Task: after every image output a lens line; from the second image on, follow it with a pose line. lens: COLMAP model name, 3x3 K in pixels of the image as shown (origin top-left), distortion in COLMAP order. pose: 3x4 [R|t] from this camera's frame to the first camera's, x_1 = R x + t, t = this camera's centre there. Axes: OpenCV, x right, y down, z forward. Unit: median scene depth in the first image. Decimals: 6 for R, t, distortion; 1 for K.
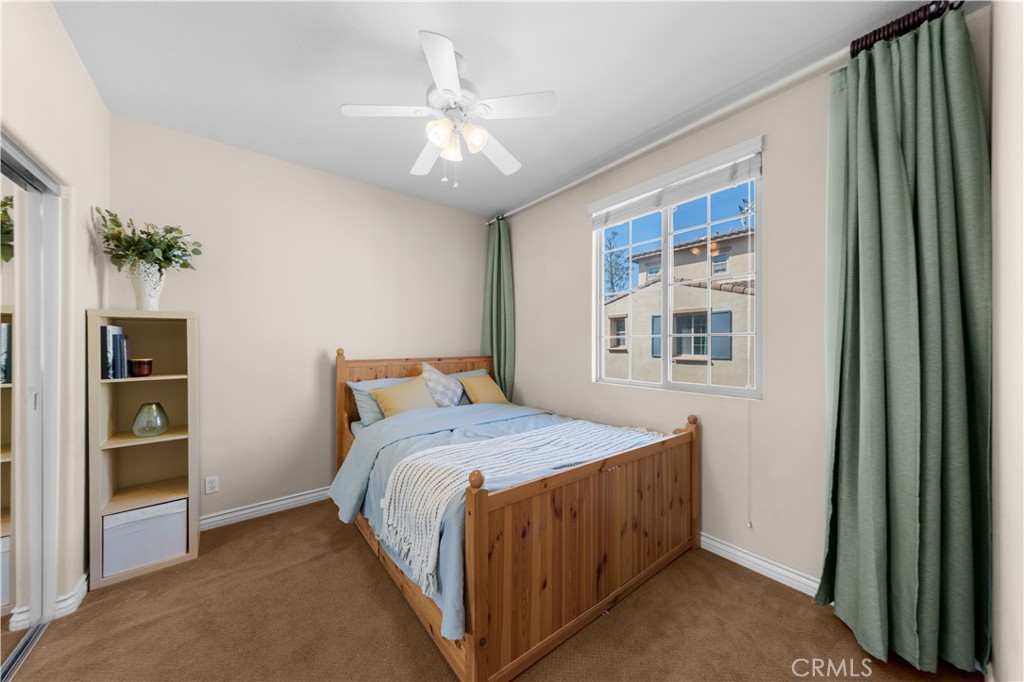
lens RADIAL K [[349.0, 0, 510.7], [0, 349.0, 338.6], [0, 0, 1]] dist [-0.000632, -0.000103]
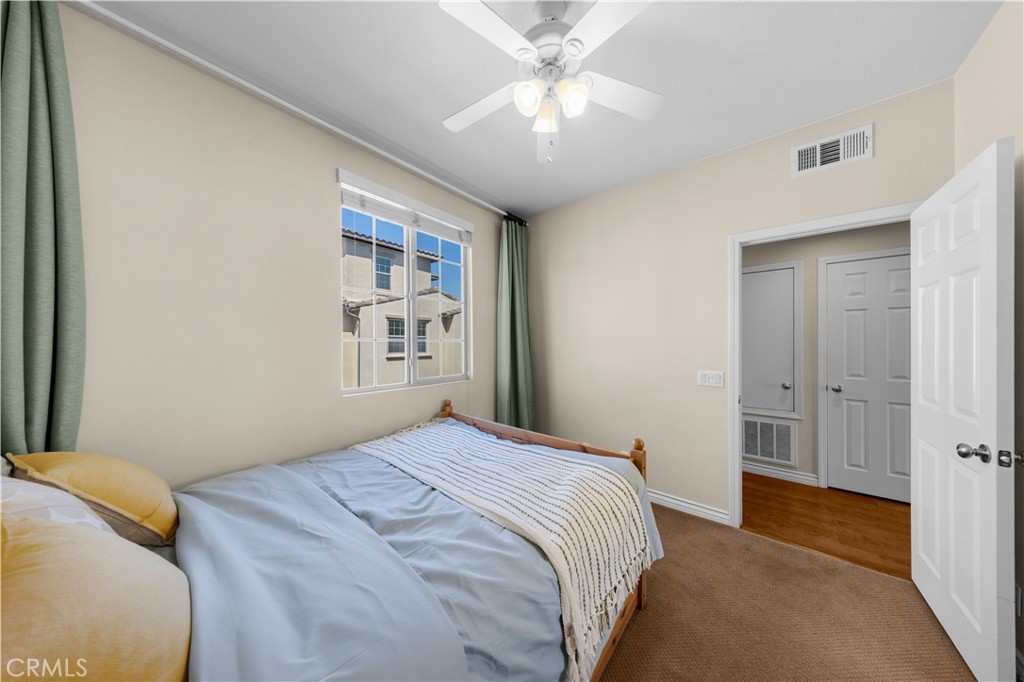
lens RADIAL K [[309.2, 0, 512.0], [0, 309.2, 341.0], [0, 0, 1]] dist [0.001092, 0.000011]
pose [[-0.237877, 0.003073, 0.971291, -0.661115], [-0.018282, 0.999804, -0.007641, -0.003084], [-0.971123, -0.019575, -0.237774, 0.975505]]
